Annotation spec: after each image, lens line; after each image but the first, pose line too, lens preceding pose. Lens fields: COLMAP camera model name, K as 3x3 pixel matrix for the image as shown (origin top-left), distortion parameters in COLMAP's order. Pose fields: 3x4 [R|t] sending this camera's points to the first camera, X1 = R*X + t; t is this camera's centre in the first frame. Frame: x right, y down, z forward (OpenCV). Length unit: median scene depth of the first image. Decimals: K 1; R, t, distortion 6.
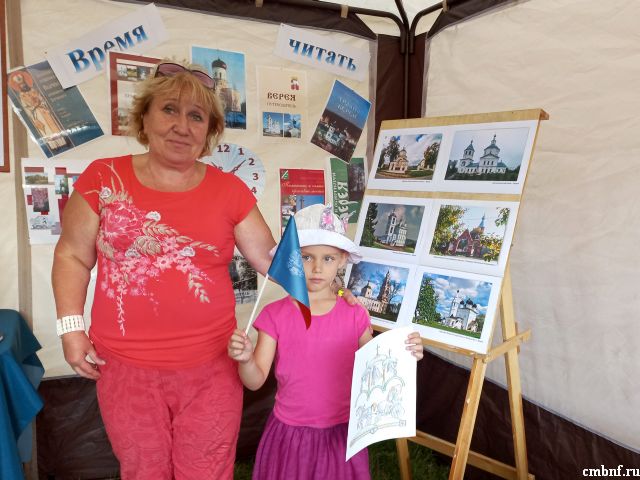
lens RADIAL K [[634.2, 0, 381.8], [0, 634.2, 282.6], [0, 0, 1]] dist [0.145092, -0.255285]
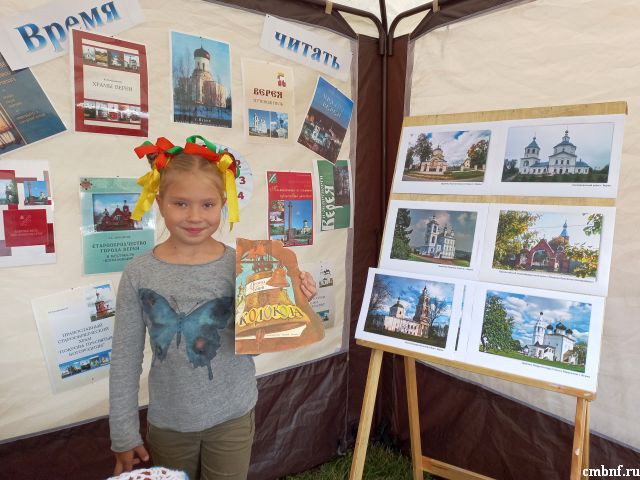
lens RADIAL K [[518.1, 0, 361.9], [0, 518.1, 246.9], [0, 0, 1]] dist [0.011351, 0.000540]
pose [[0.981711, -0.031269, 0.187789, -0.214184], [0.038069, 0.998739, -0.032715, -0.054284], [-0.186530, 0.039266, 0.981664, 0.330334]]
